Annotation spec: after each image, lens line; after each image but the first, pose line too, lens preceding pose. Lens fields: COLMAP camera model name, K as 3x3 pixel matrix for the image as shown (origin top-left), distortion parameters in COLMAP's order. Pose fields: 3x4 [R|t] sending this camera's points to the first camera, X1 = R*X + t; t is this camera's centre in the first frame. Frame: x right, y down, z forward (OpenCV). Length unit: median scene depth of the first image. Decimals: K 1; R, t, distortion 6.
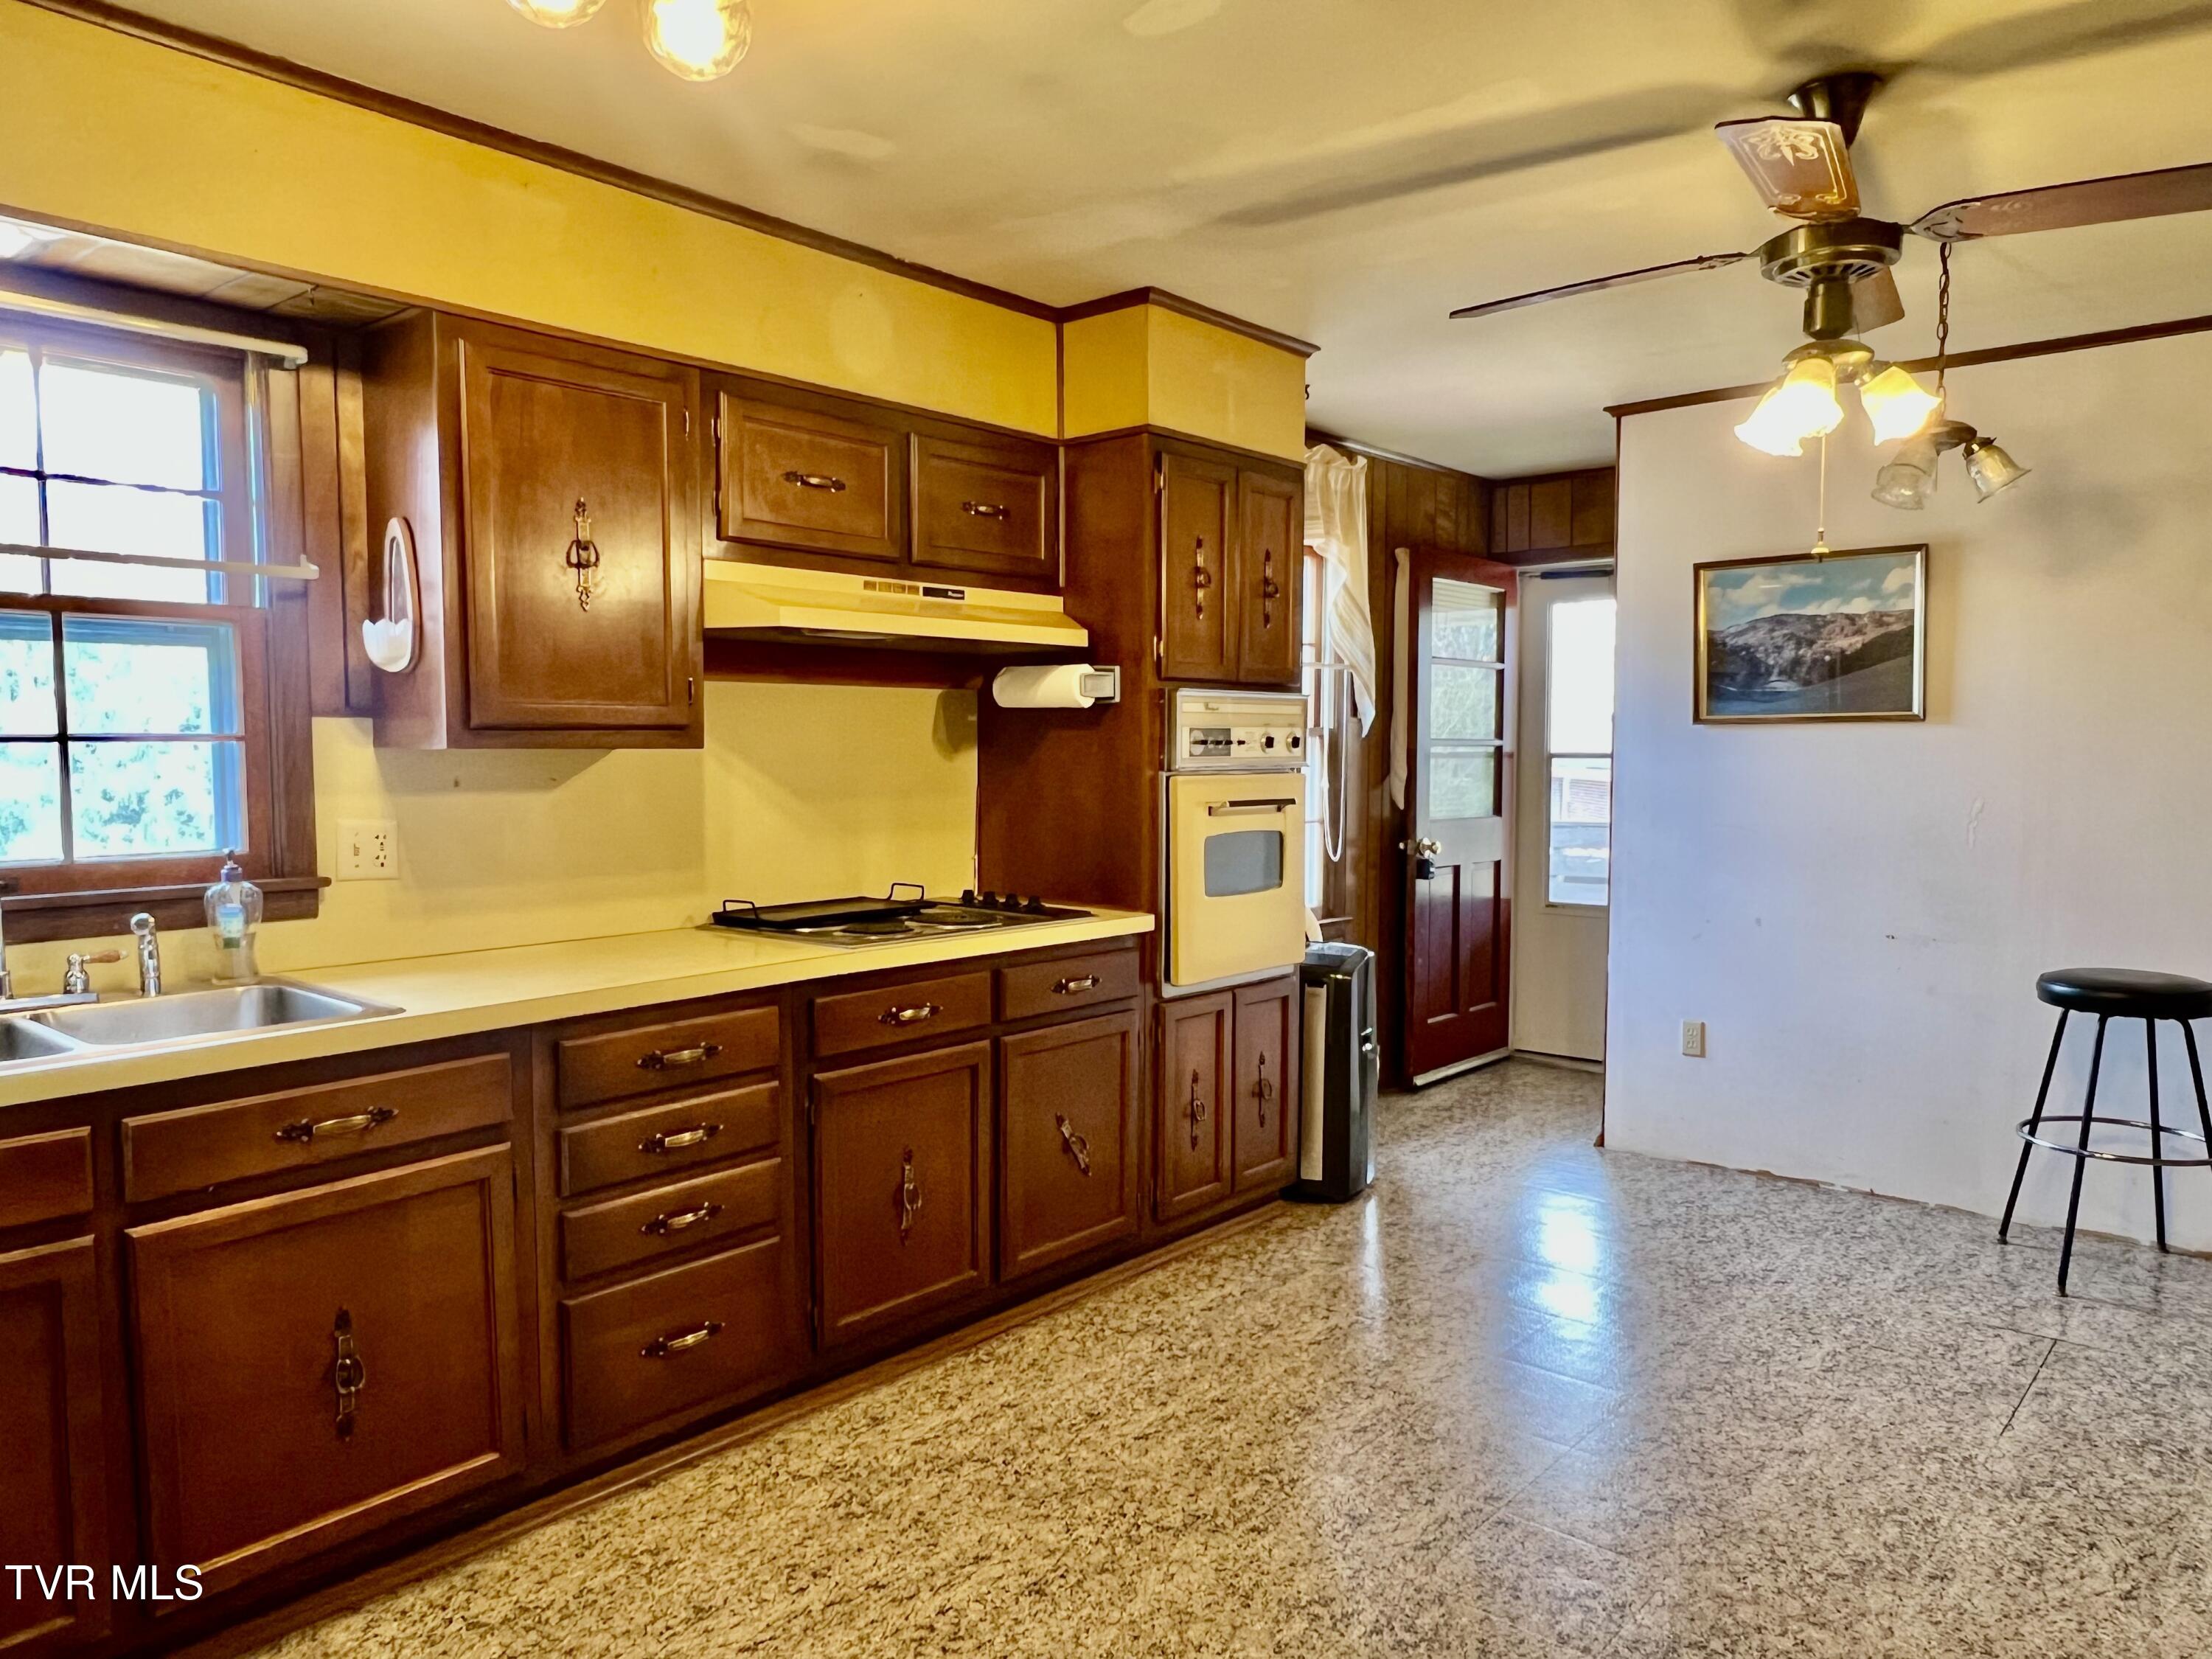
lens RADIAL K [[1498.4, 0, 1105.0], [0, 1498.4, 839.8], [0, 0, 1]] dist [0.009561, -0.015794]
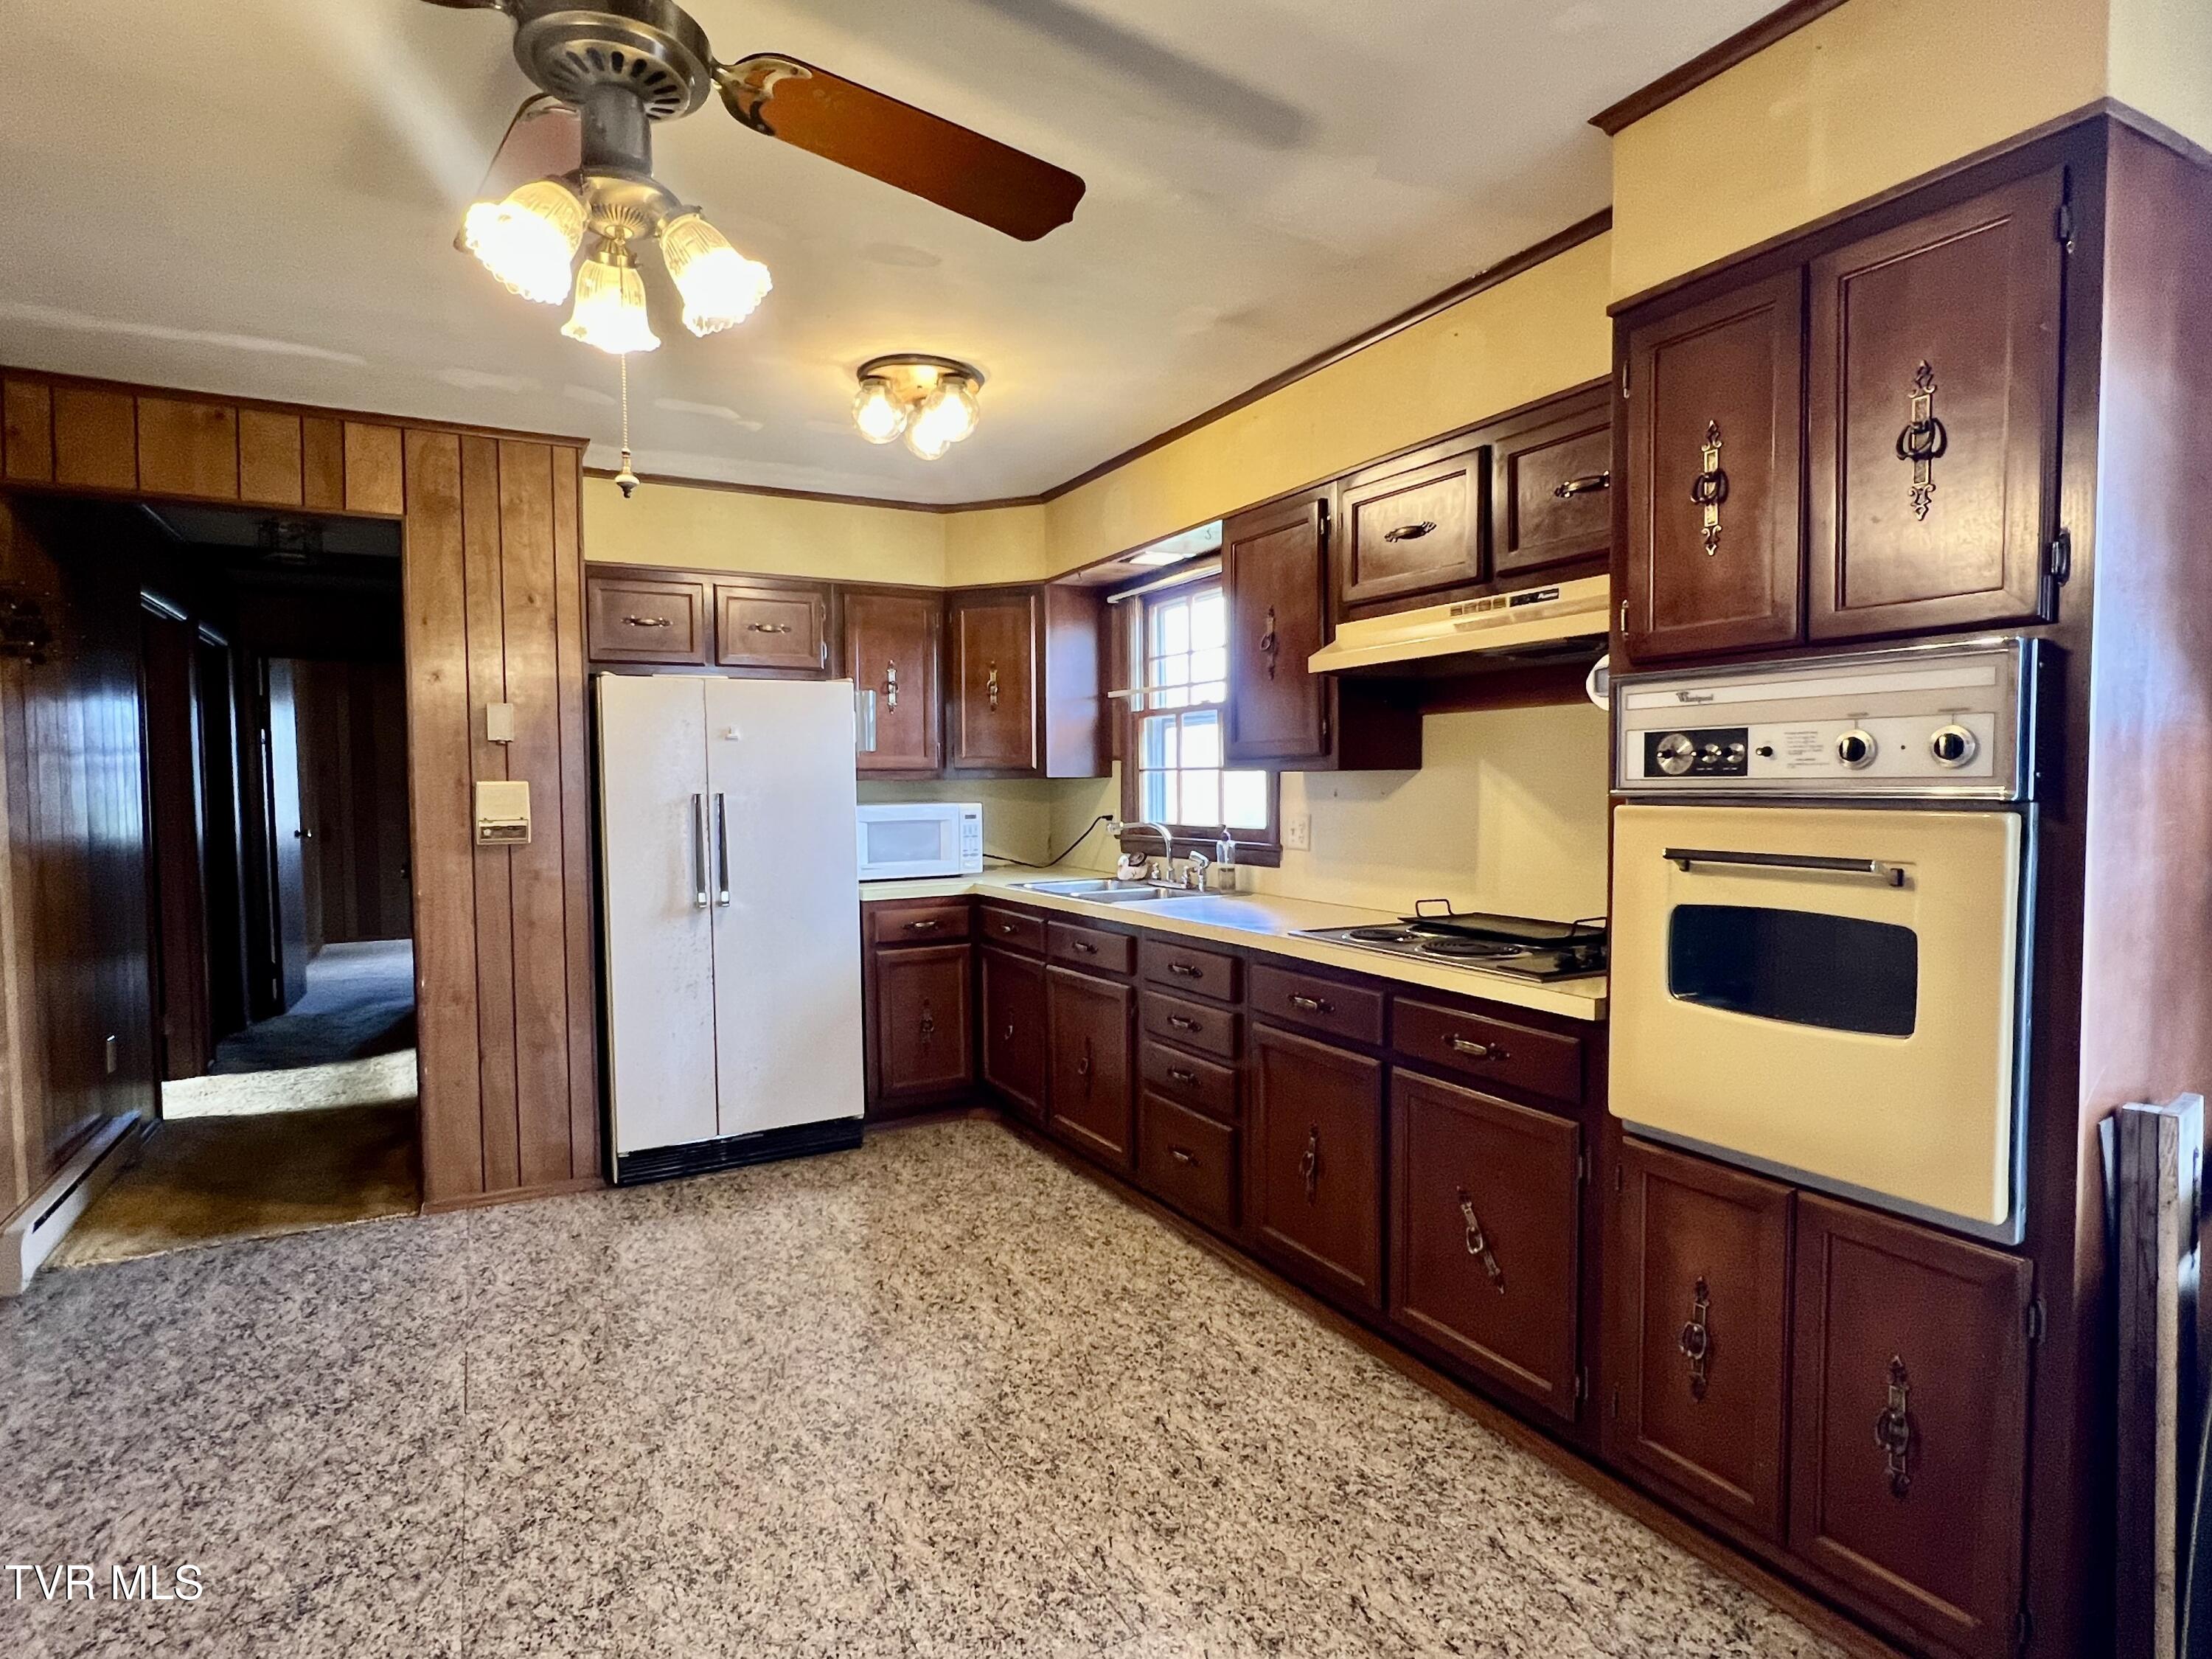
lens RADIAL K [[1179.7, 0, 1103.5], [0, 1179.7, 835.5], [0, 0, 1]] dist [-0.000333, -0.000814]
pose [[-0.355494, 0.045614, -0.933565, 0.679415], [-0.054221, 0.996120, 0.069317, -0.057505], [0.933104, 0.075261, -0.351642, 1.045974]]
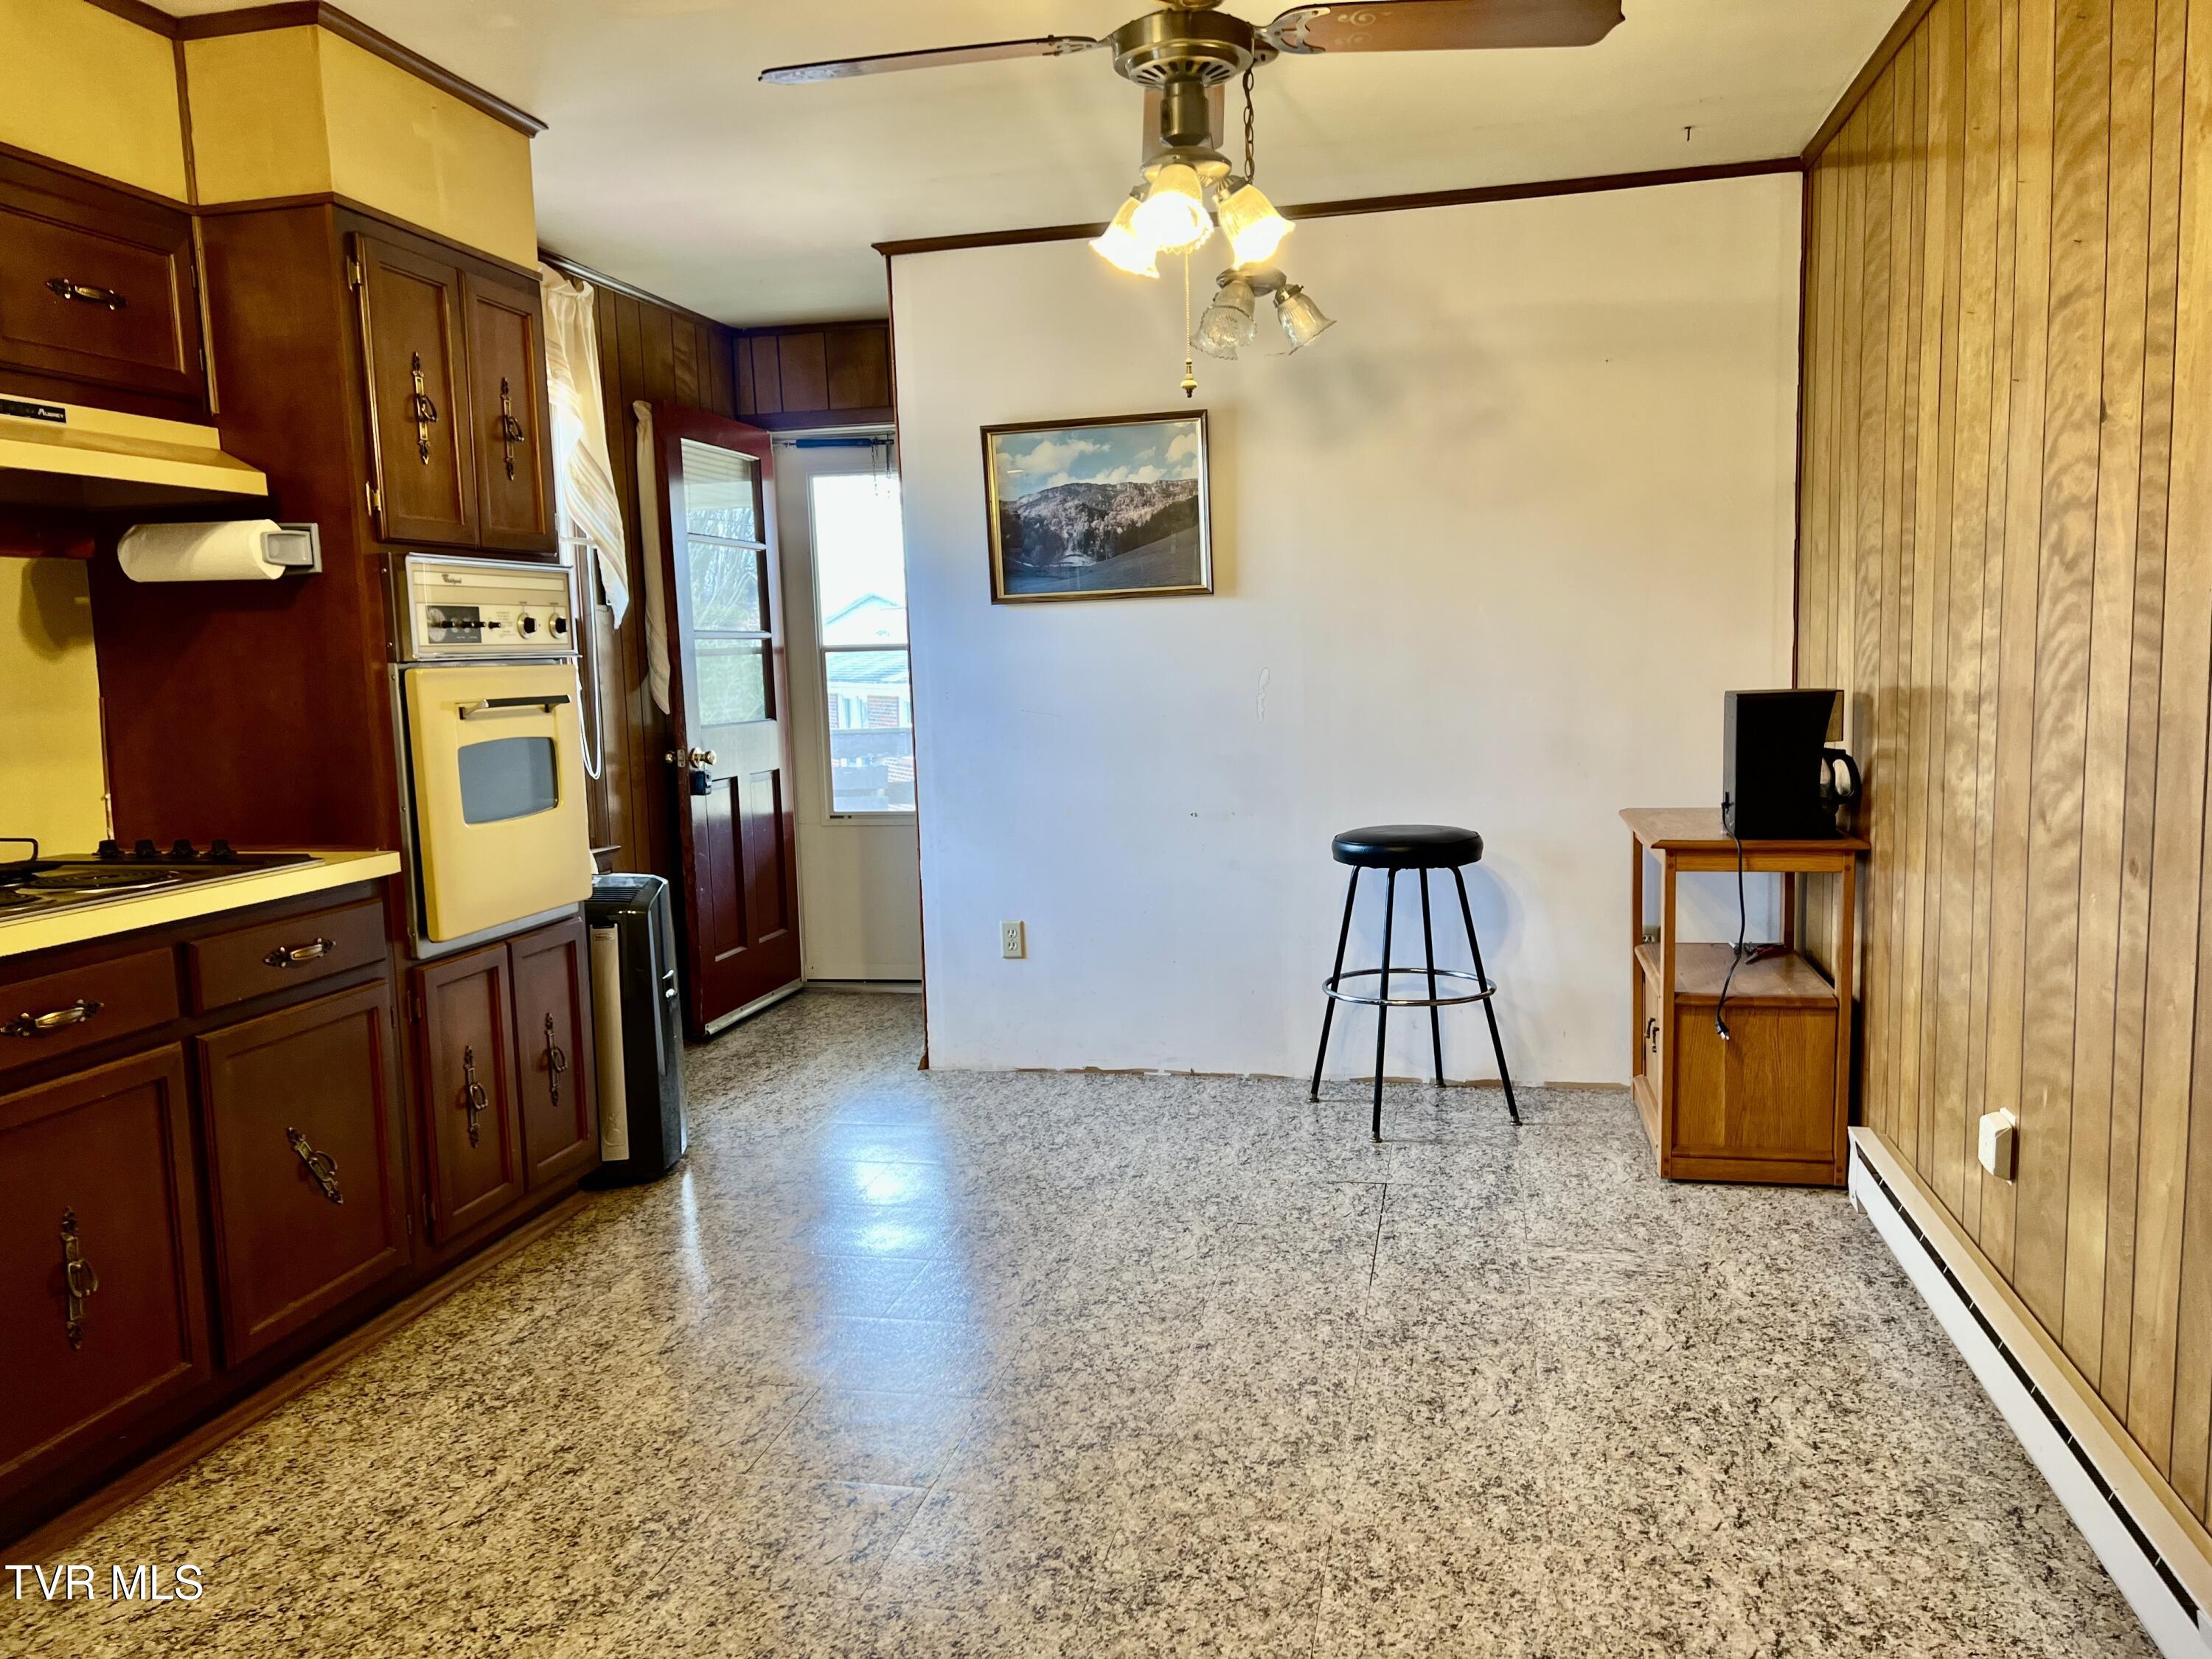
lens RADIAL K [[1653.5, 0, 1101.3], [0, 1653.5, 847.0], [0, 0, 1]] dist [0.045982, -0.046434]
pose [[0.878595, -0.084404, 0.470049, -0.055450], [0.062042, 0.996090, 0.062897, 0.017469], [-0.473520, -0.026098, 0.880396, 0.089690]]
